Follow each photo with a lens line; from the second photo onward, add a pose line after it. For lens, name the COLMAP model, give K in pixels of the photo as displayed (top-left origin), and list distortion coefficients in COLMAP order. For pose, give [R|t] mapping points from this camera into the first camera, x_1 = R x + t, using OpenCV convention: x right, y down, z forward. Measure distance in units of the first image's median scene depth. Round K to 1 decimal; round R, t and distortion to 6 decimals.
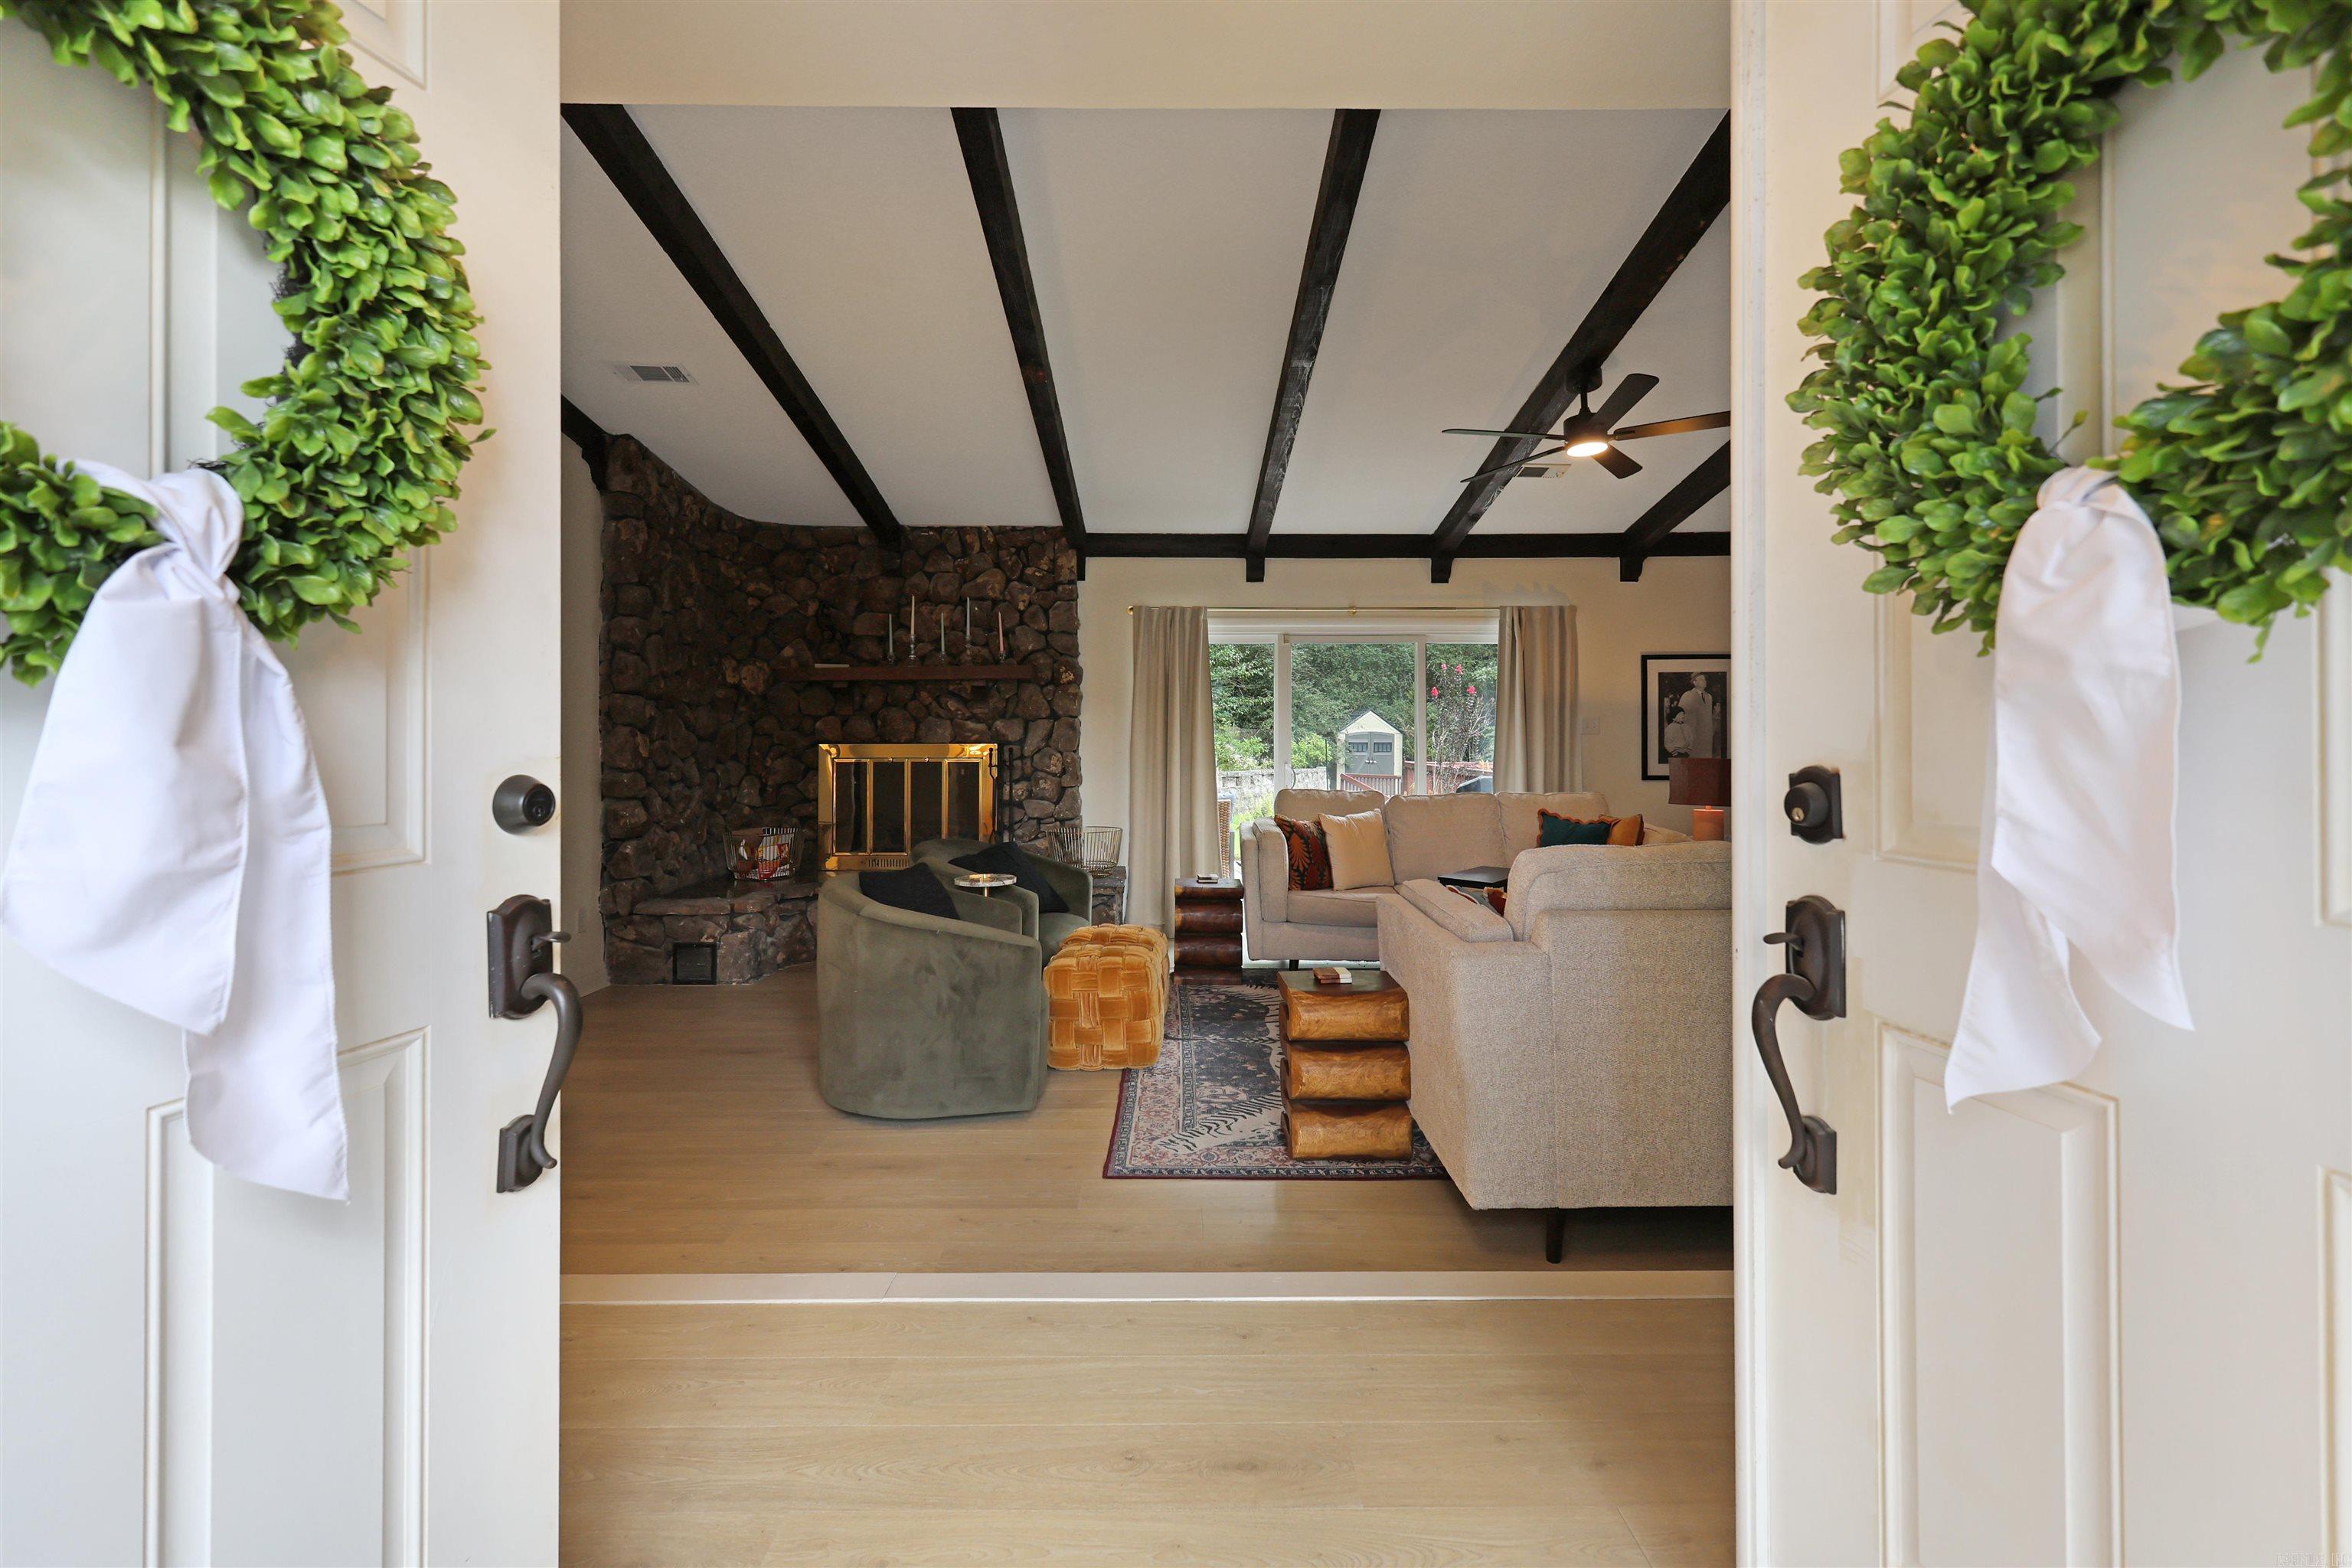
lens RADIAL K [[1025.3, 0, 1147.2], [0, 1025.3, 731.7], [0, 0, 1]] dist [0.004231, -0.002113]
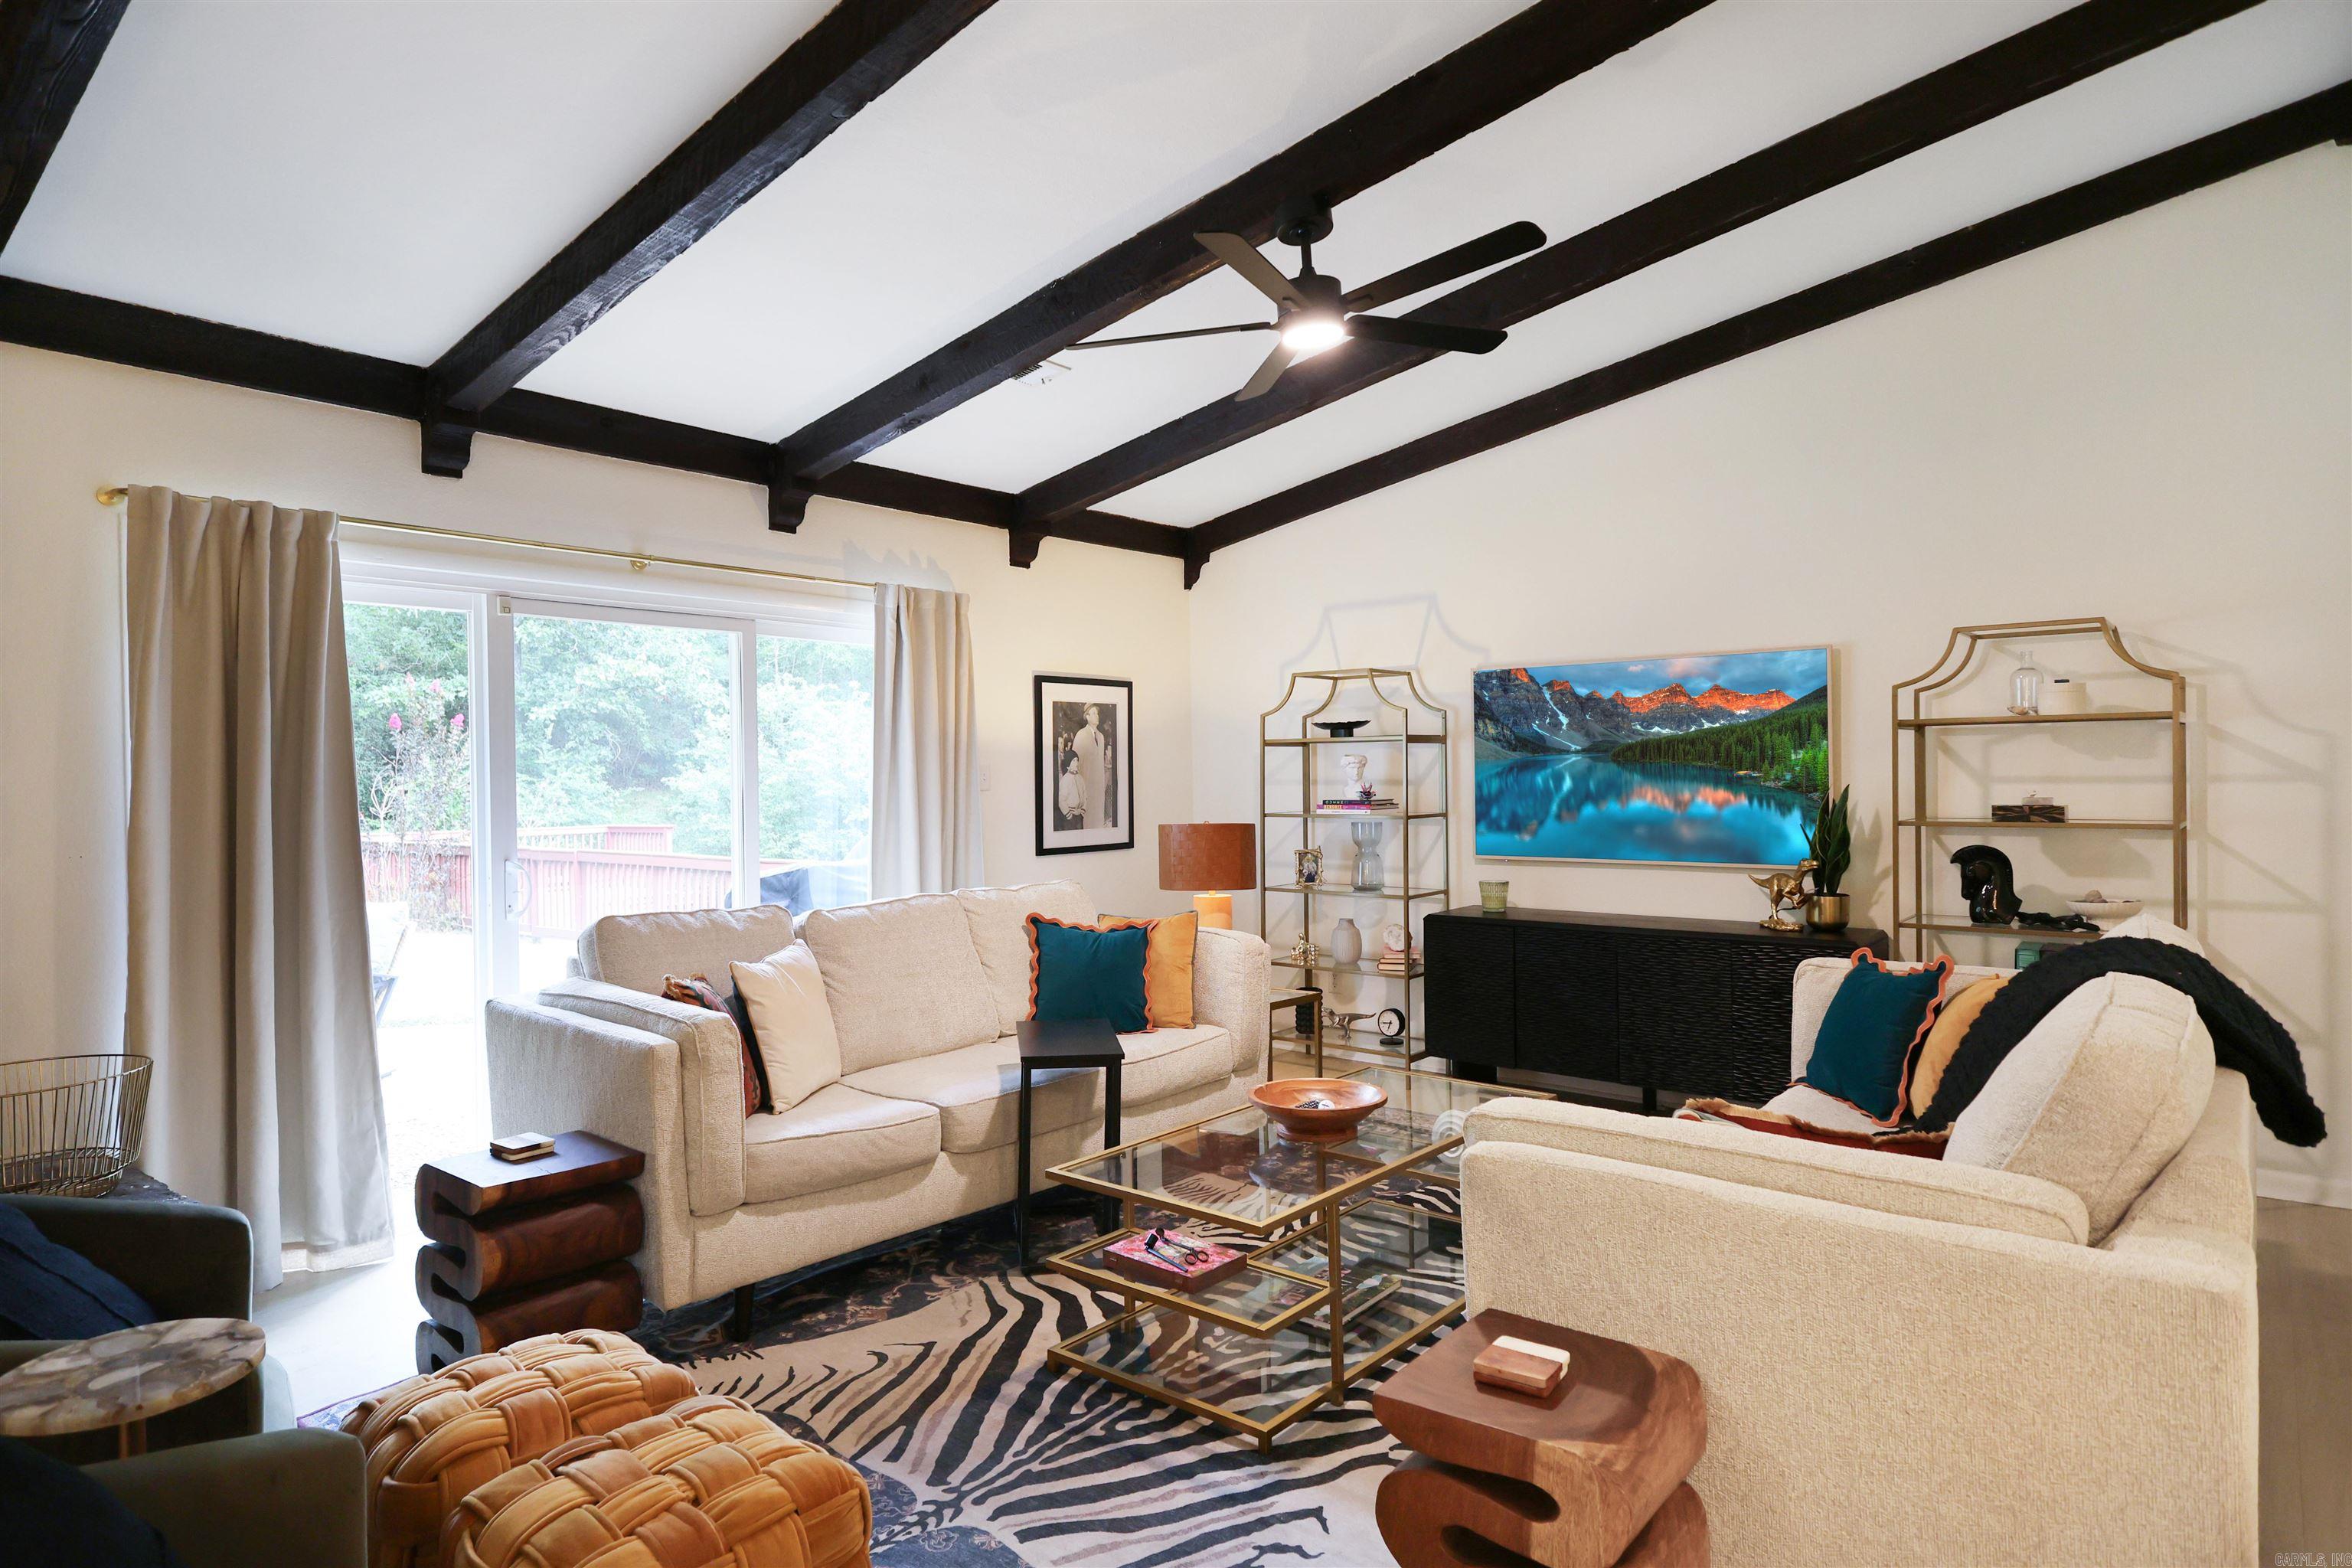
lens RADIAL K [[1350.5, 0, 1189.1], [0, 1350.5, 765.3], [0, 0, 1]] dist [0.020225, -0.005178]
pose [[0.620722, -0.001502, 0.784029, -0.175082], [0.001014, 0.999999, 0.001113, -0.014903], [-0.784030, 0.000104, 0.620723, 0.355564]]
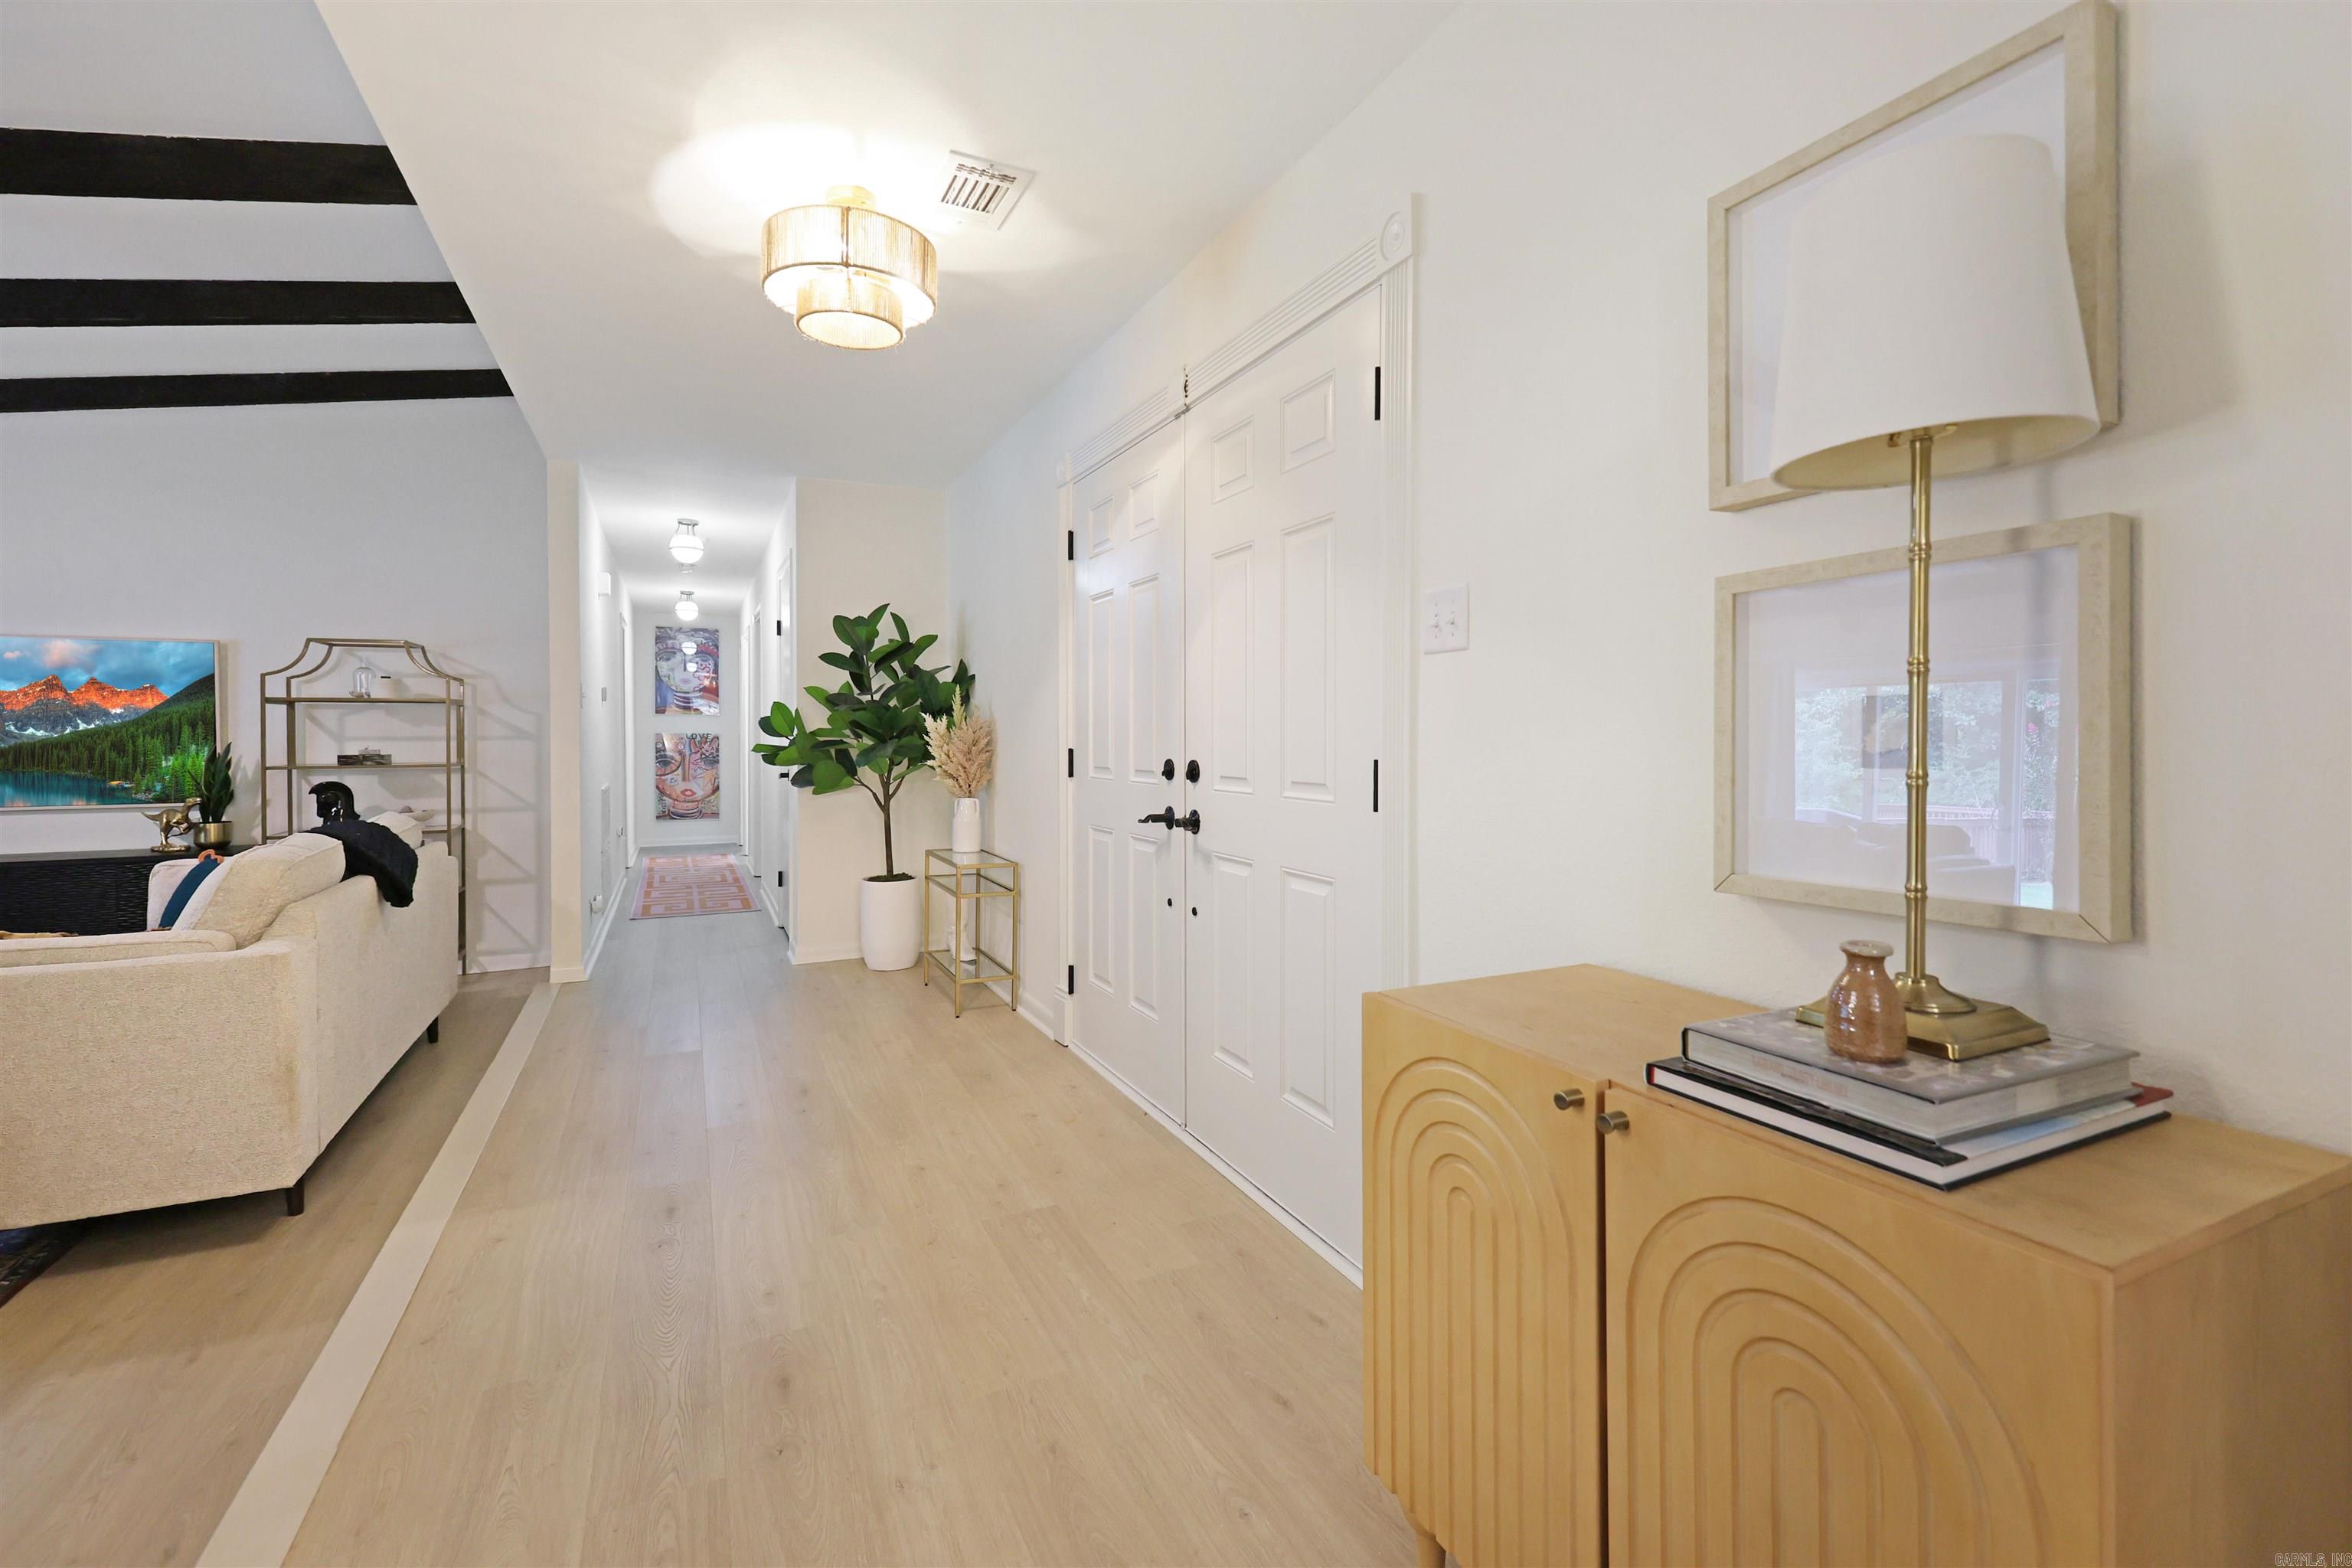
lens RADIAL K [[1025.3, 0, 1189.9], [0, 1025.3, 756.8], [0, 0, 1]] dist [0.004231, -0.002113]
pose [[-0.437096, -0.018840, 0.899218, -0.398934], [-0.008276, 0.999823, 0.016925, -0.011385], [-0.899377, -0.000044, -0.437174, 0.216244]]
